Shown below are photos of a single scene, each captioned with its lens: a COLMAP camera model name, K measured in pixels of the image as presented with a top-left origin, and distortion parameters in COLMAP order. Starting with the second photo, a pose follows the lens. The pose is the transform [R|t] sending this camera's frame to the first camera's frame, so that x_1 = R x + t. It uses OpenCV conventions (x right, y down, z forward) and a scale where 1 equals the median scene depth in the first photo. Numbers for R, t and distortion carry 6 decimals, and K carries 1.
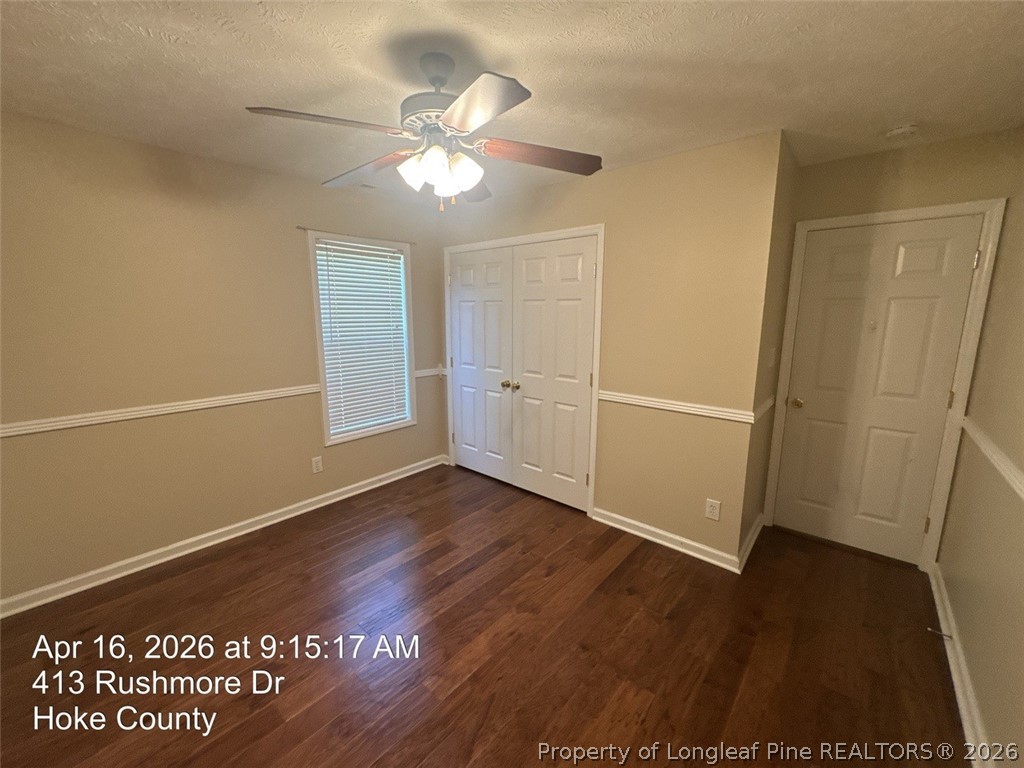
lens RADIAL K [[412.9, 0, 512.0], [0, 412.9, 384.0], [0, 0, 1]] dist [-0.001445, -0.000255]
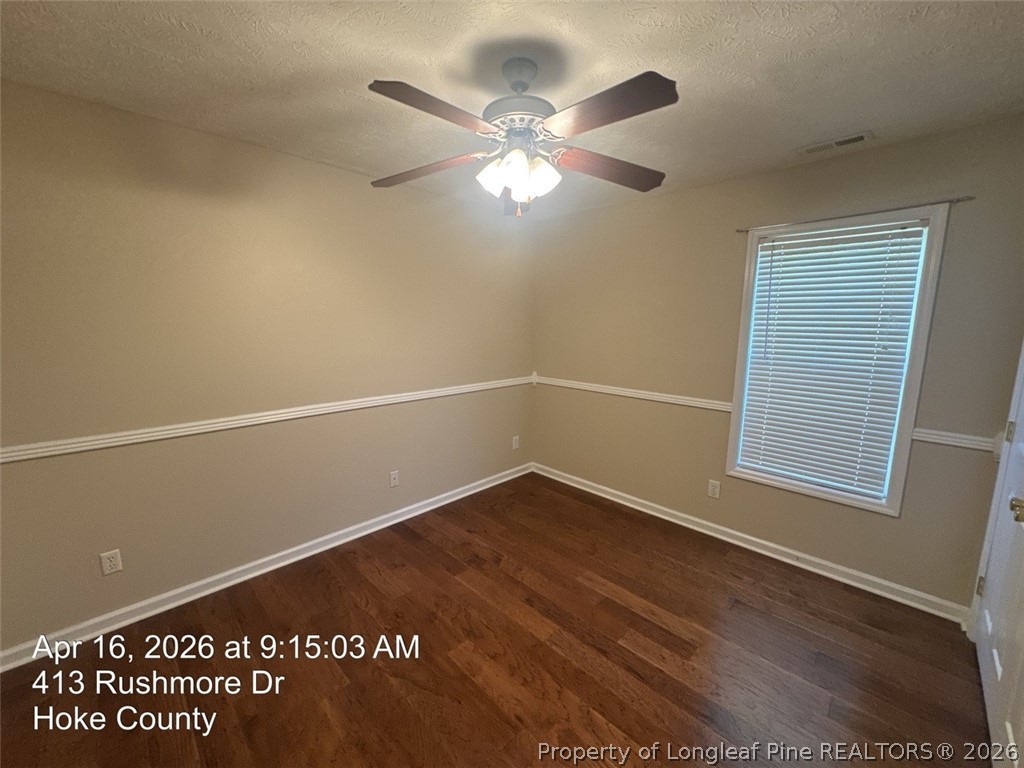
lens RADIAL K [[412.9, 0, 512.0], [0, 412.9, 384.0], [0, 0, 1]] dist [-0.001445, -0.000255]
pose [[-0.080724, 0.146503, -0.985911, 0.440508], [-0.185019, 0.969746, 0.159249, -0.094239], [0.979414, 0.195268, -0.051176, 0.571981]]
